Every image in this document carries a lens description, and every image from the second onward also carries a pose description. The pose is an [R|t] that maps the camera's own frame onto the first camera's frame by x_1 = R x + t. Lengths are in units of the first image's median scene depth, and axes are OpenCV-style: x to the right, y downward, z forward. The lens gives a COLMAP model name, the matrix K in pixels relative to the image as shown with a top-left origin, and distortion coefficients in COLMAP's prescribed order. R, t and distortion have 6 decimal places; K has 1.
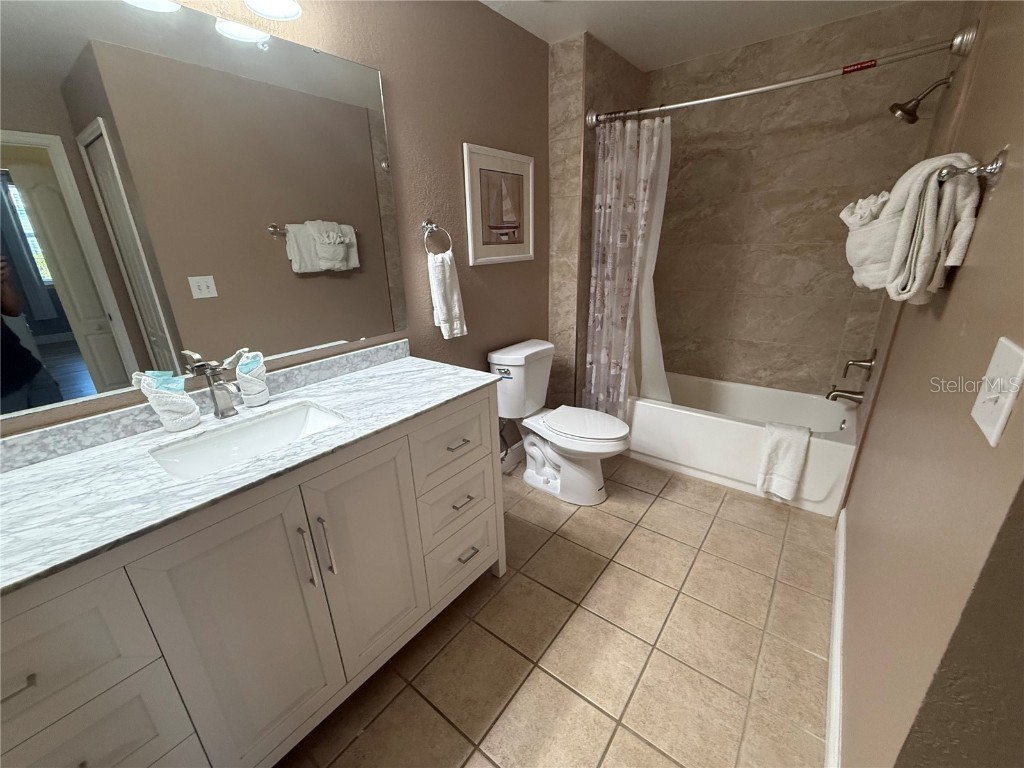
lens RADIAL K [[411.3, 0, 516.5], [0, 411.3, 386.2], [0, 0, 1]] dist [0.000906, -0.000070]
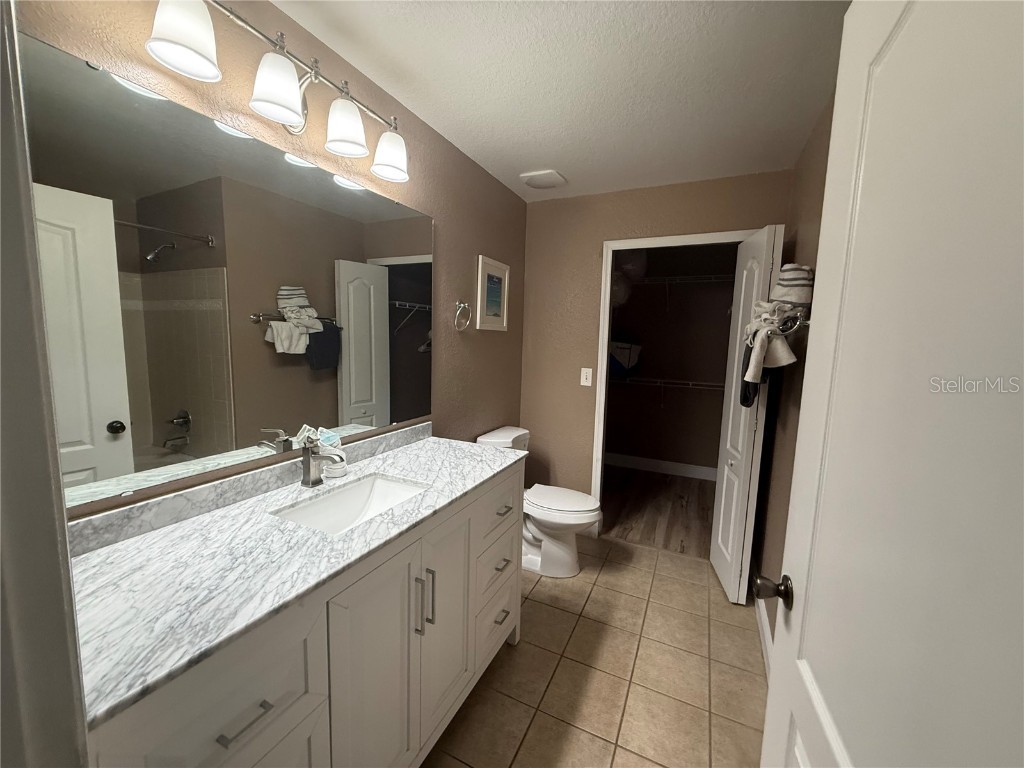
lens RADIAL K [[411.3, 0, 505.2], [0, 411.3, 387.0], [0, 0, 1]] dist [0.000906, -0.000070]
pose [[0.979433, 0.030988, 0.199375, -0.306612], [0.013569, 0.975782, -0.218323, 0.046478], [-0.201312, 0.216538, 0.955293, -0.154862]]
